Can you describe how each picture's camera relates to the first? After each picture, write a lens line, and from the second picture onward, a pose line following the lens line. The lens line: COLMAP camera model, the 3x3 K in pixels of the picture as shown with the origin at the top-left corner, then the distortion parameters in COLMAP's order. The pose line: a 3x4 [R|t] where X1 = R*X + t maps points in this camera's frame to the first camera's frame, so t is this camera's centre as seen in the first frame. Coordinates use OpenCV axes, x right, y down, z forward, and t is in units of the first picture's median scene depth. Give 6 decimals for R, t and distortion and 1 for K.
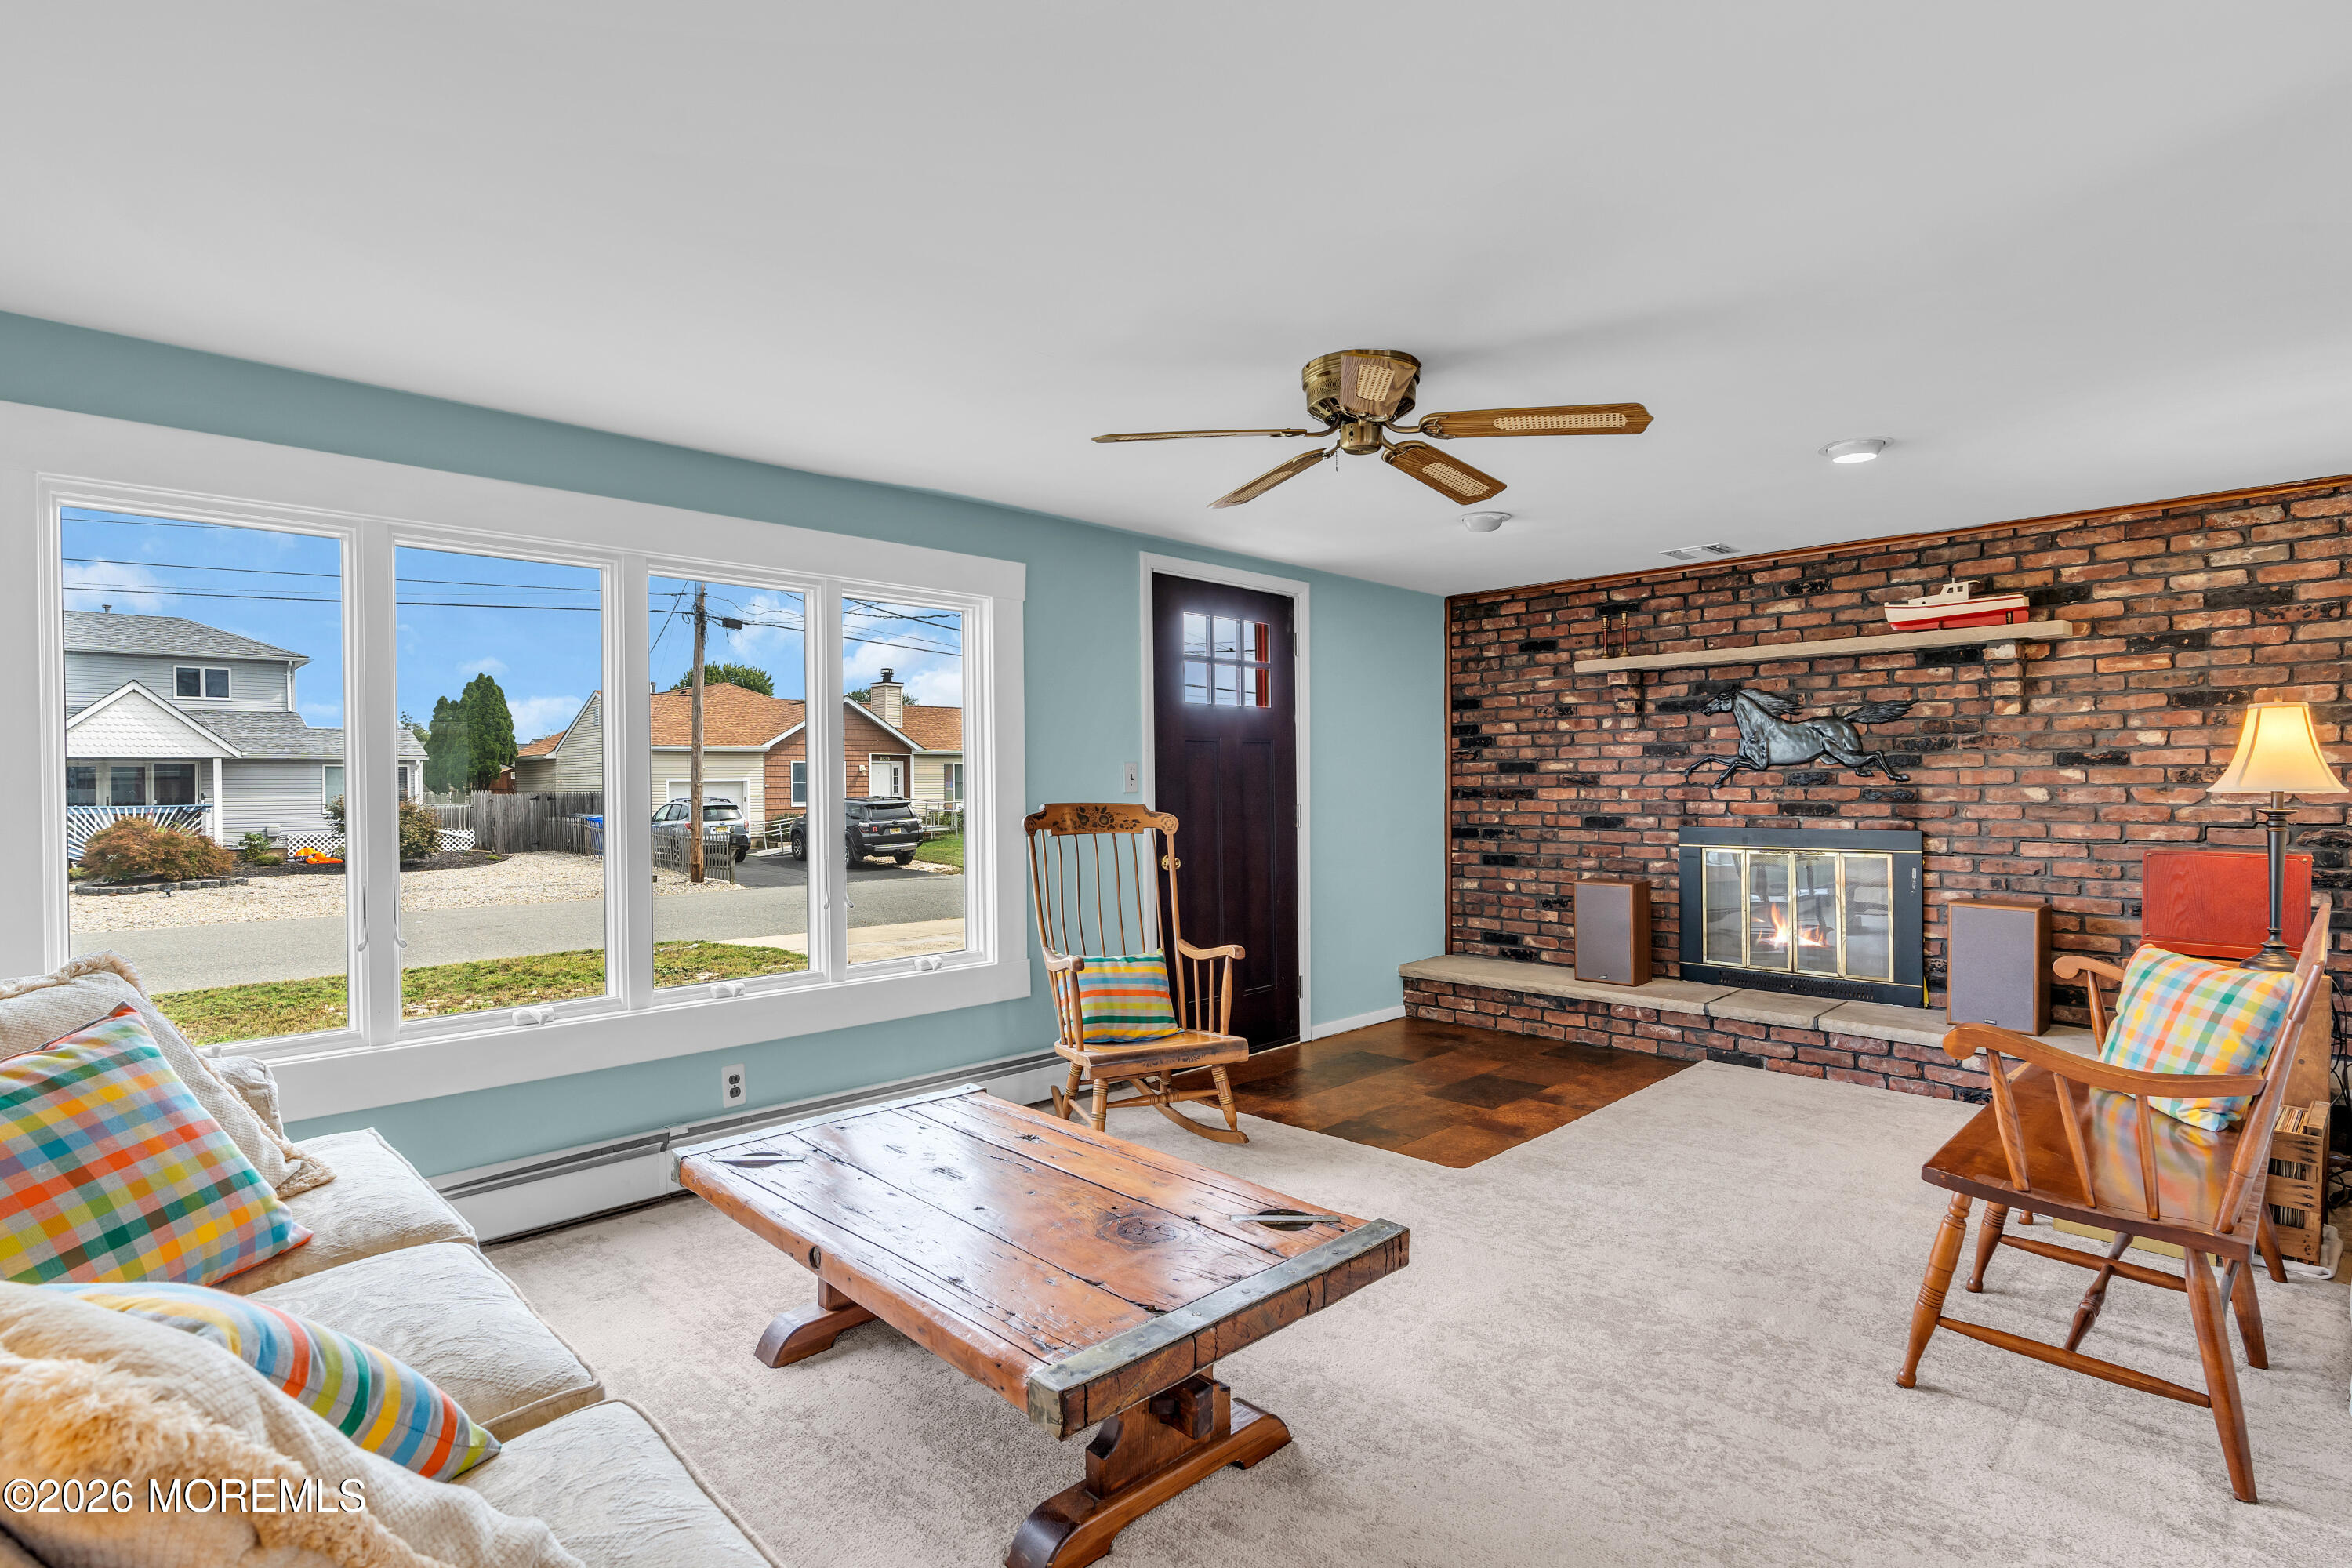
lens RADIAL K [[1147.2, 0, 1172.0], [0, 1147.2, 790.9], [0, 0, 1]] dist [-0.001889, 0.002093]
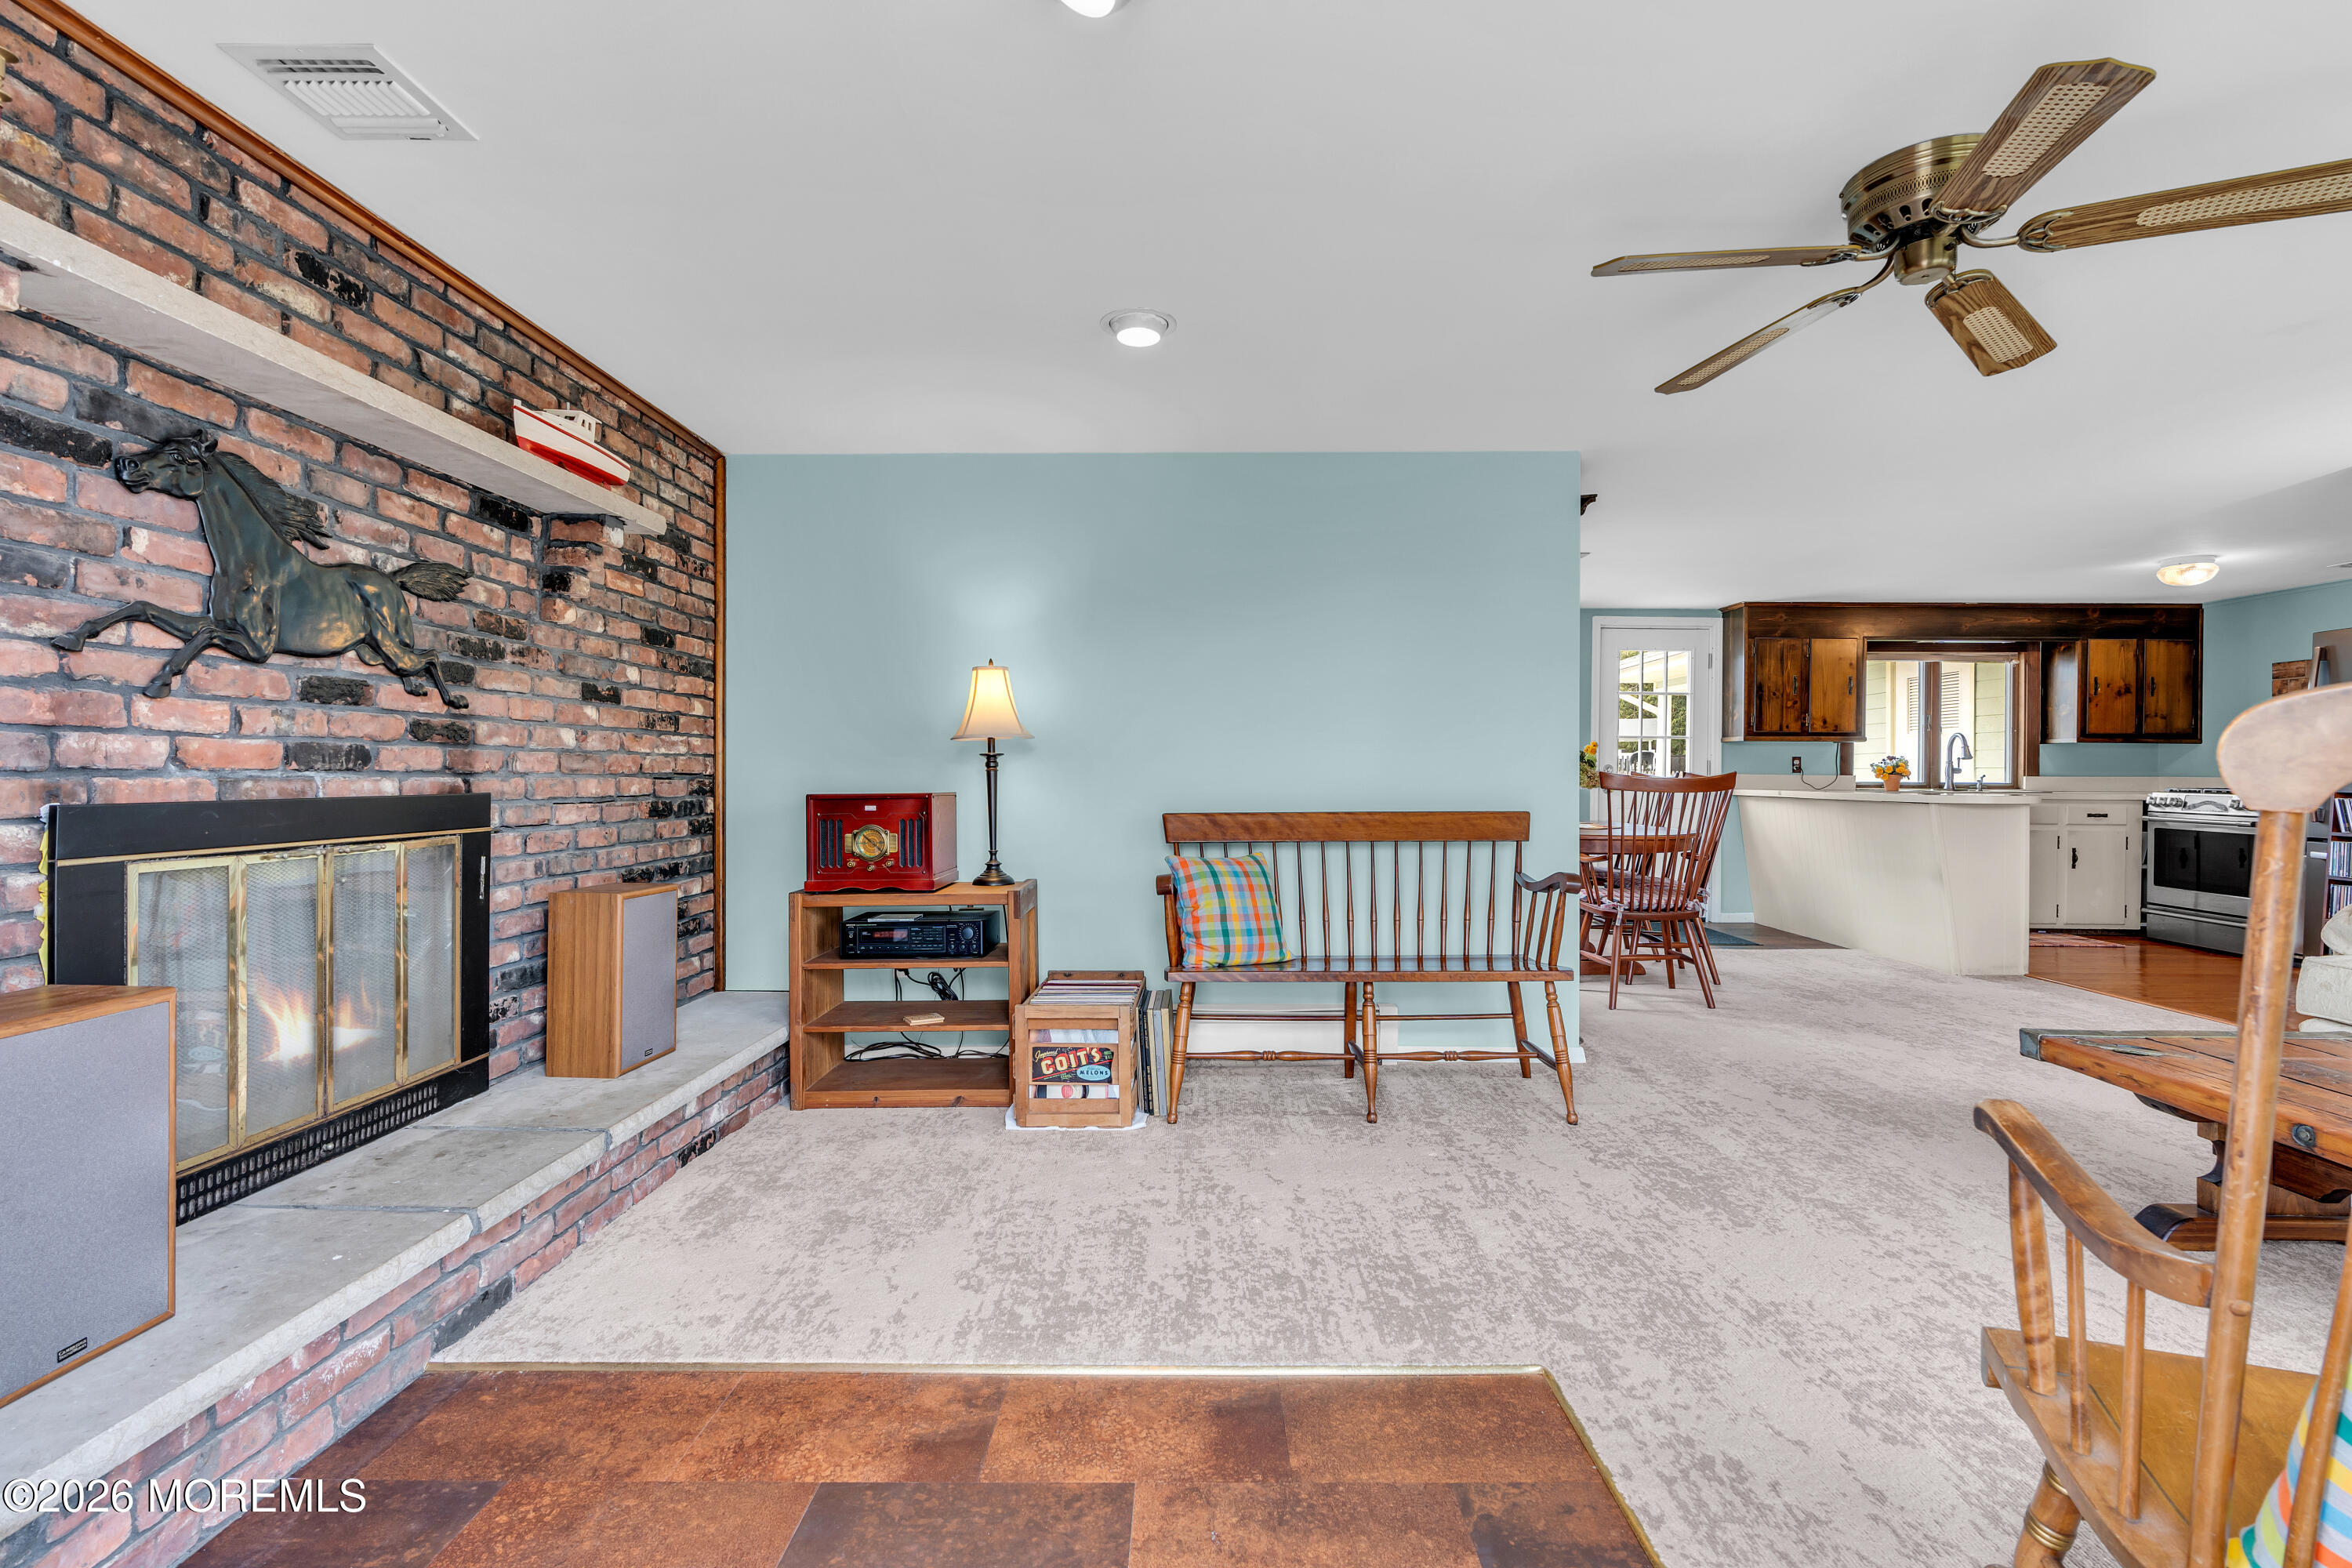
lens RADIAL K [[1082.2, 0, 1186.4], [0, 1082.2, 777.7], [0, 0, 1]] dist [-0.007502, 0.004213]
pose [[-0.709208, 0.005163, 0.704981, -0.000975], [0.008163, 0.999966, 0.000889, 0.026051], [-0.704952, 0.006385, -0.709226, 1.020459]]
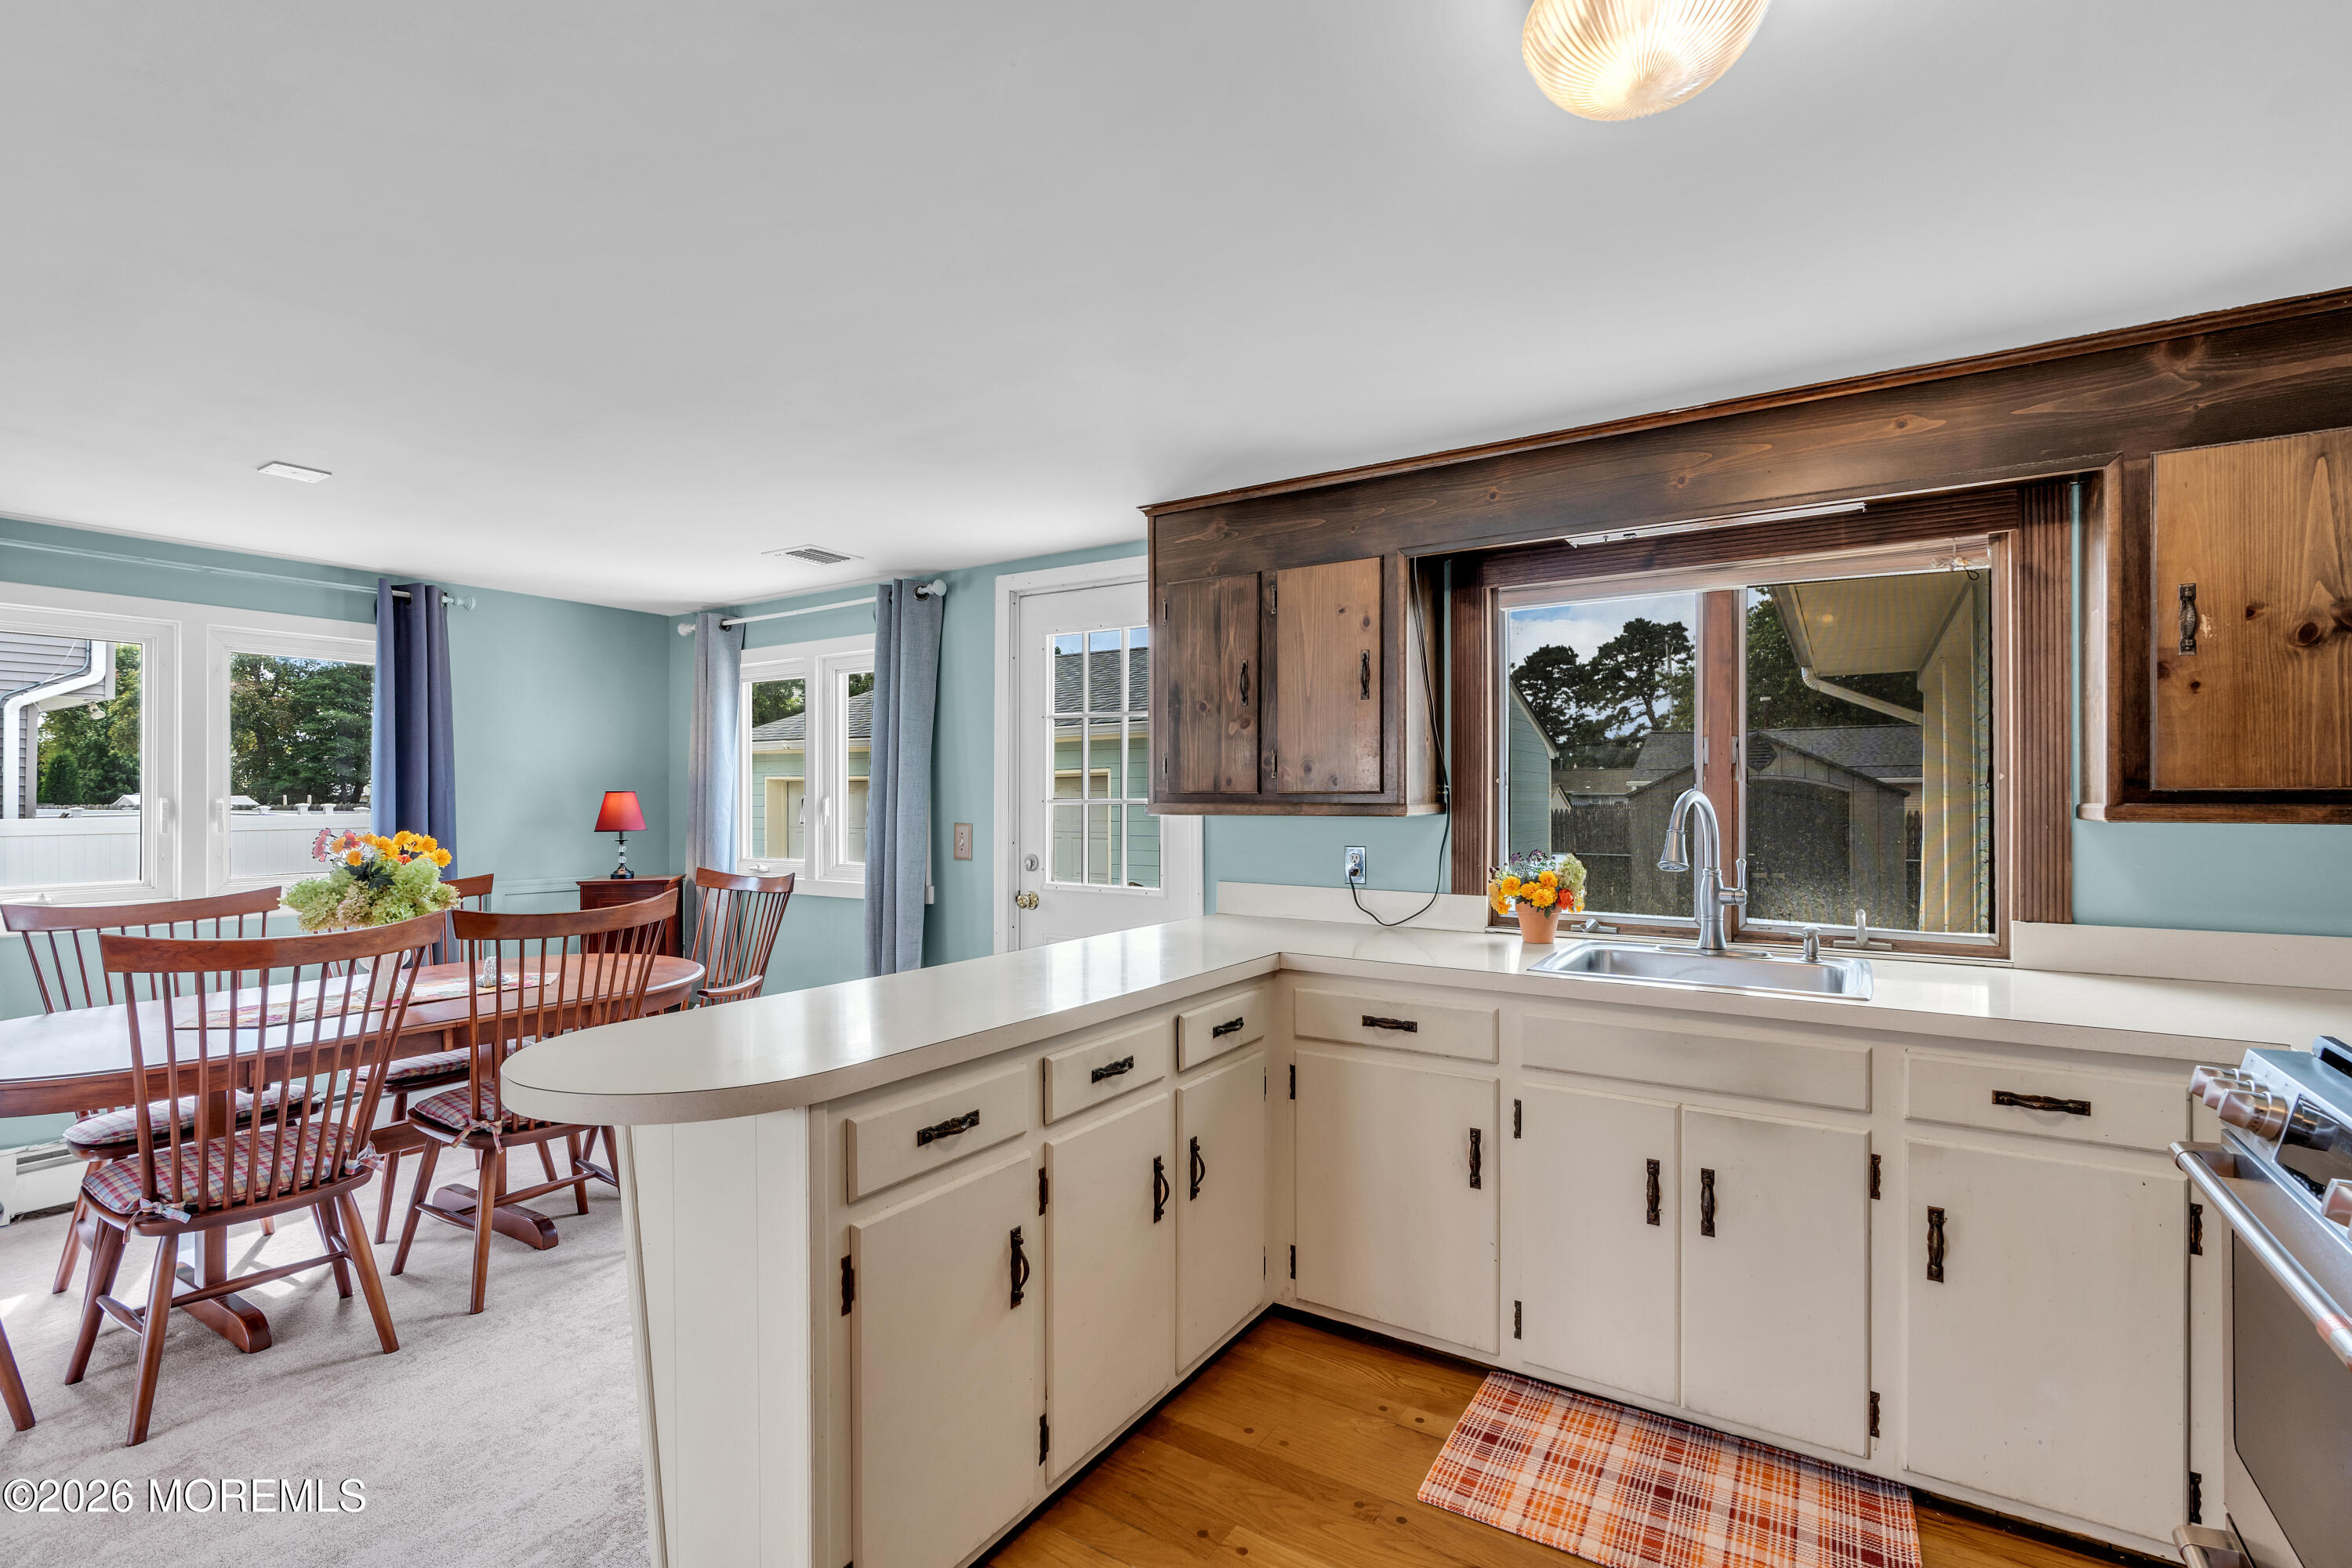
lens RADIAL K [[1055.0, 0, 1187.5], [0, 1055.0, 794.4], [0, 0, 1]] dist [-0.007183, 0.003398]
pose [[-0.226552, 0.013945, 0.973899, -0.135904], [0.011177, 0.999869, -0.011717, -0.018000], [-0.973935, 0.008231, -0.226678, -0.361454]]
